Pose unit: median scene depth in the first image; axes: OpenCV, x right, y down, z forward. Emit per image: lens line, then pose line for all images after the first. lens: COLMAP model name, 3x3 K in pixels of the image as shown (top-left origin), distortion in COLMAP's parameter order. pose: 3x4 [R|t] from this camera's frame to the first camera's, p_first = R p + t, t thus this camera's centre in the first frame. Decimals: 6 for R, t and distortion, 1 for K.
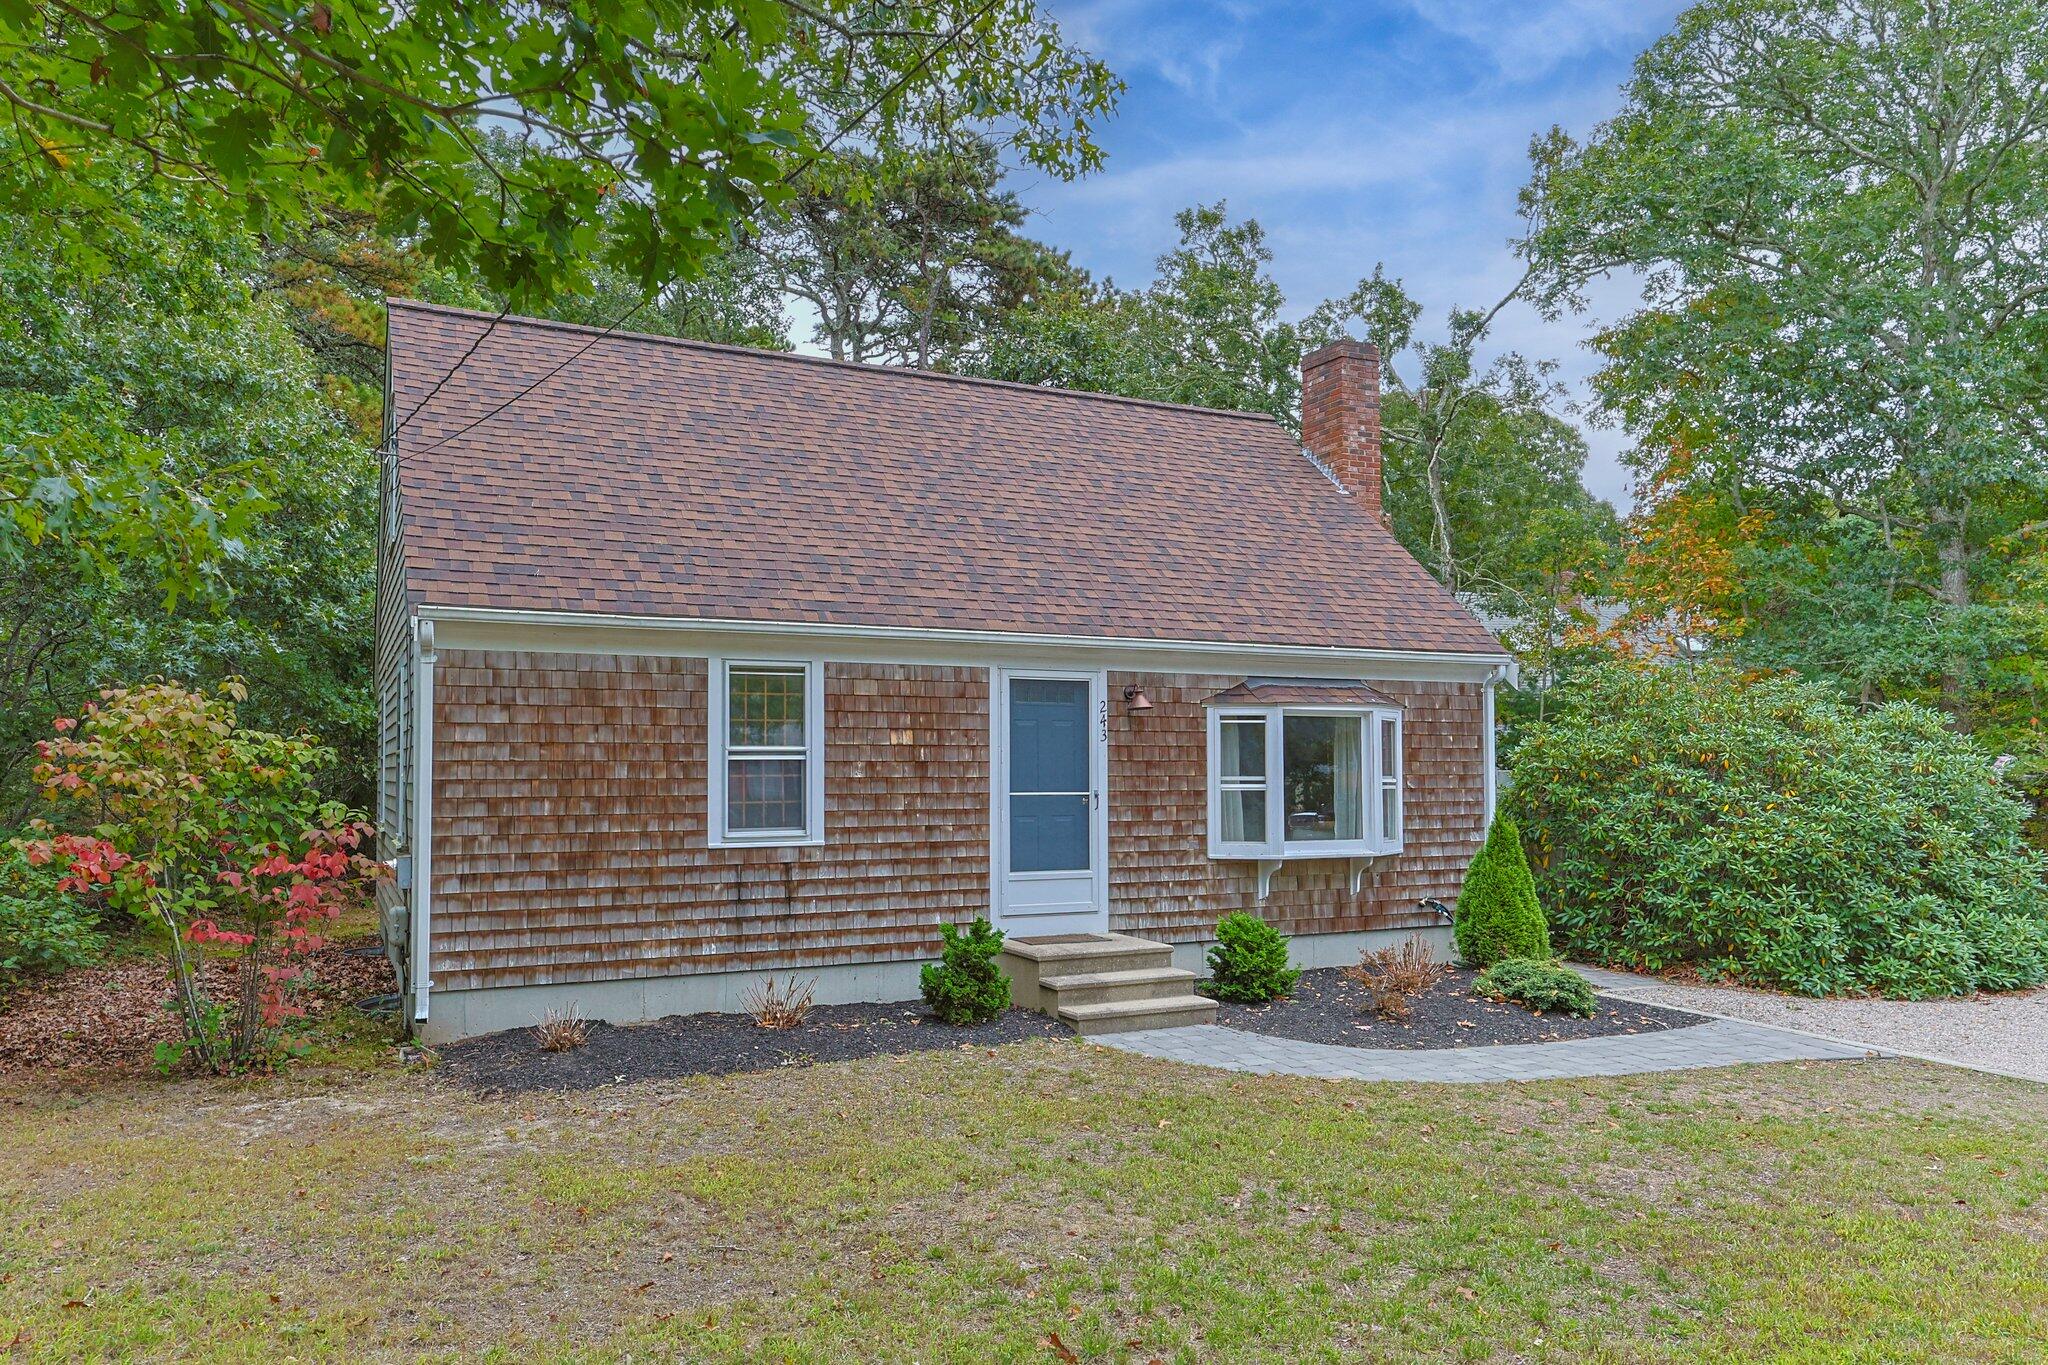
lens RADIAL K [[1355.0, 0, 1022.5], [0, 1355.0, 695.1], [0, 0, 1]] dist [0.011564, -0.000529]
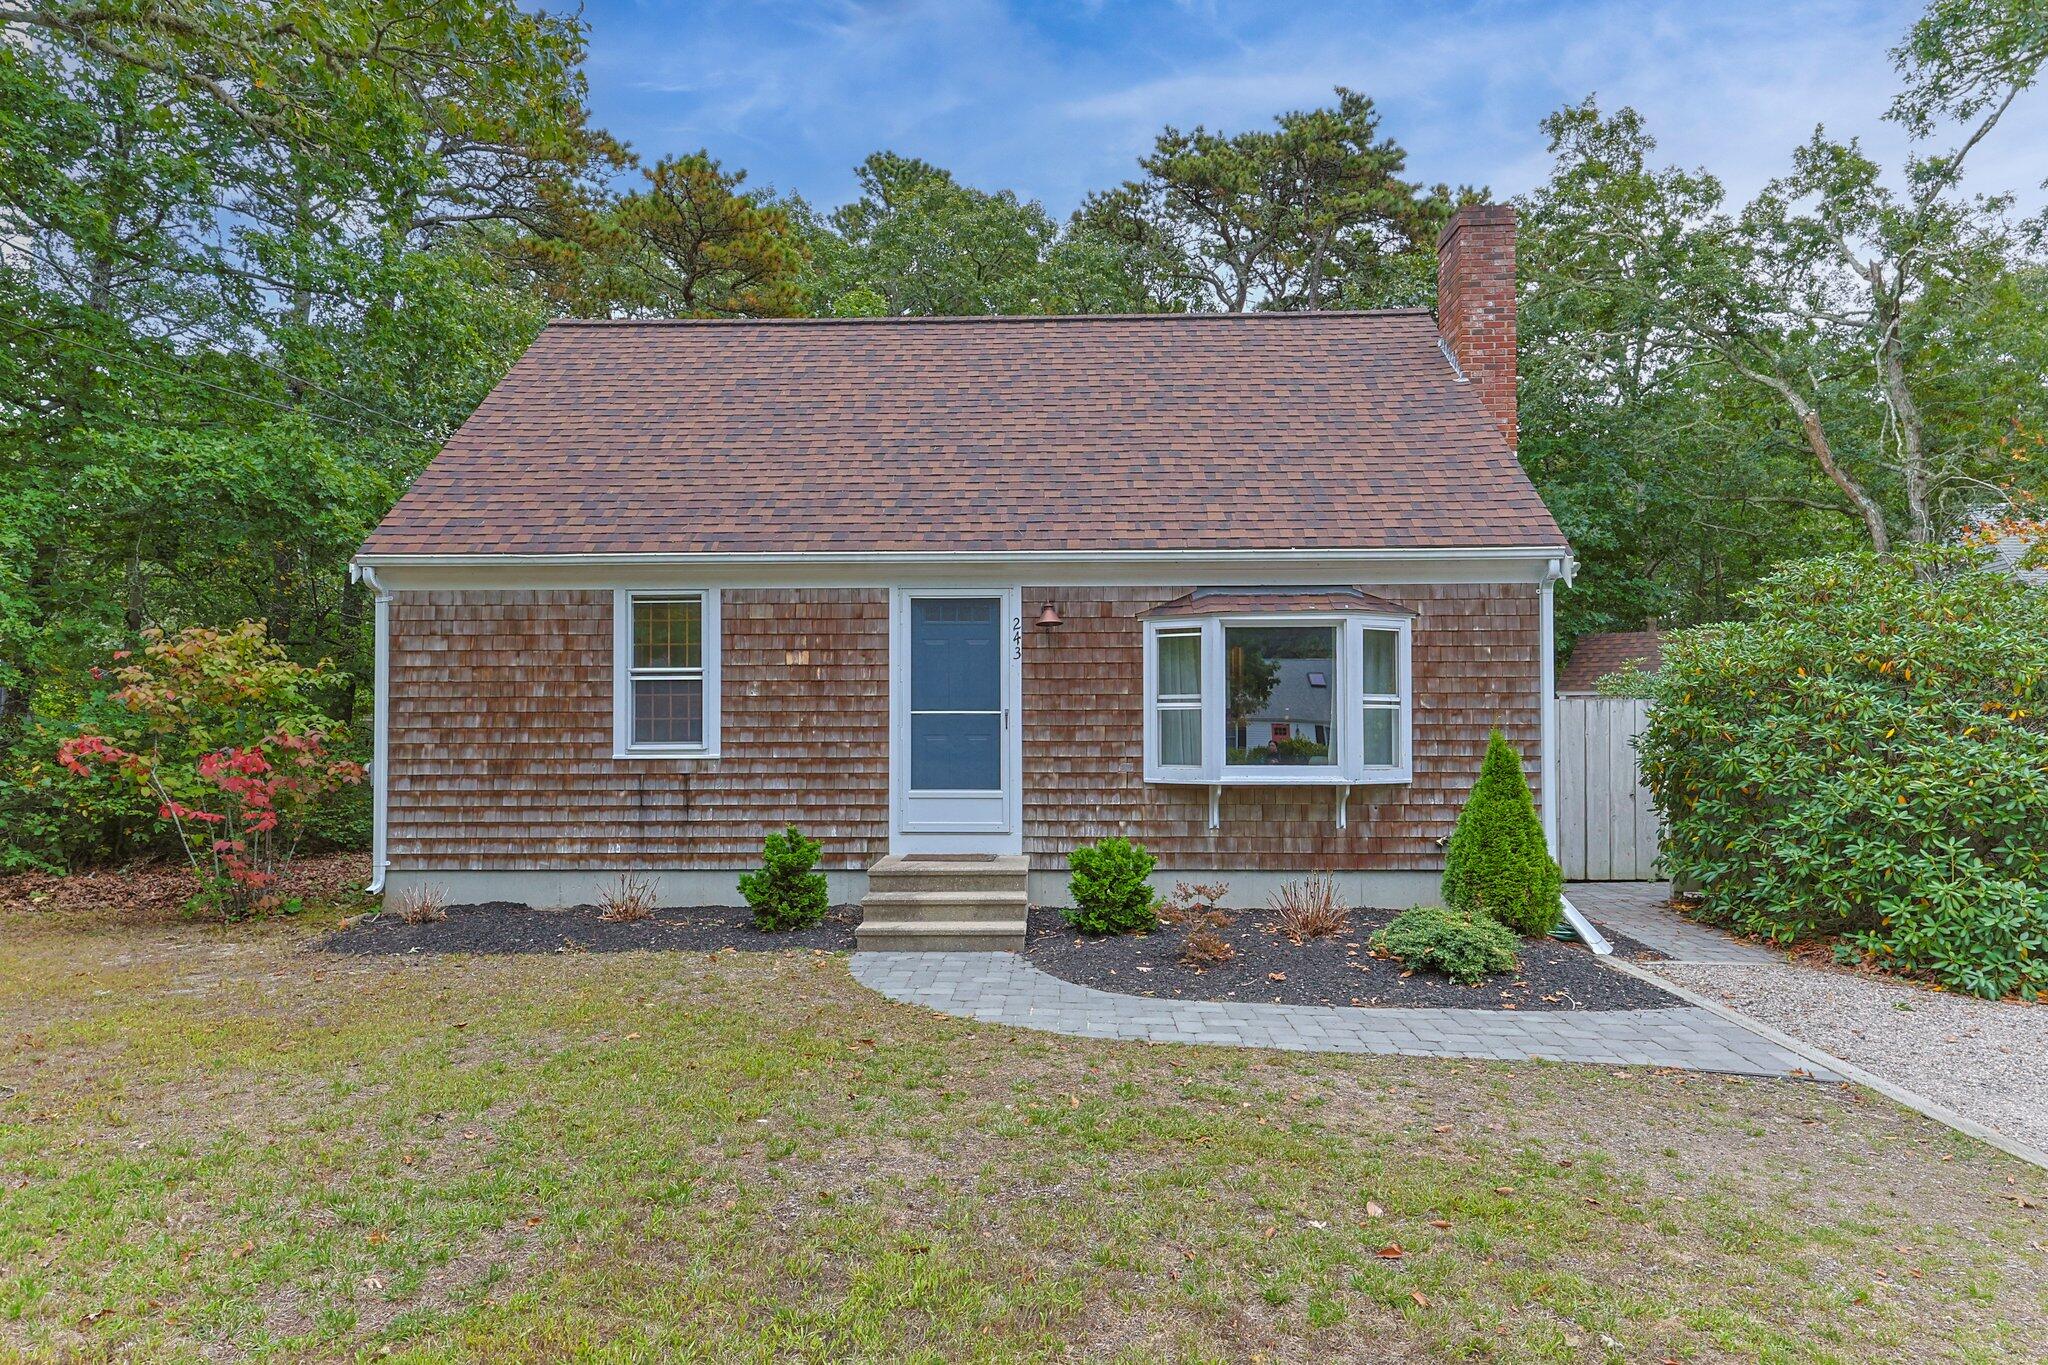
lens RADIAL K [[1199.2, 0, 1024.3], [0, 1199.2, 676.3], [0, 0, 1]] dist [0.013318, -0.003297]
pose [[0.892036, -0.019606, -0.451539, 0.479922], [0.026537, 0.999607, 0.009021, 0.041127], [0.451184, -0.020030, 0.892206, 0.245463]]
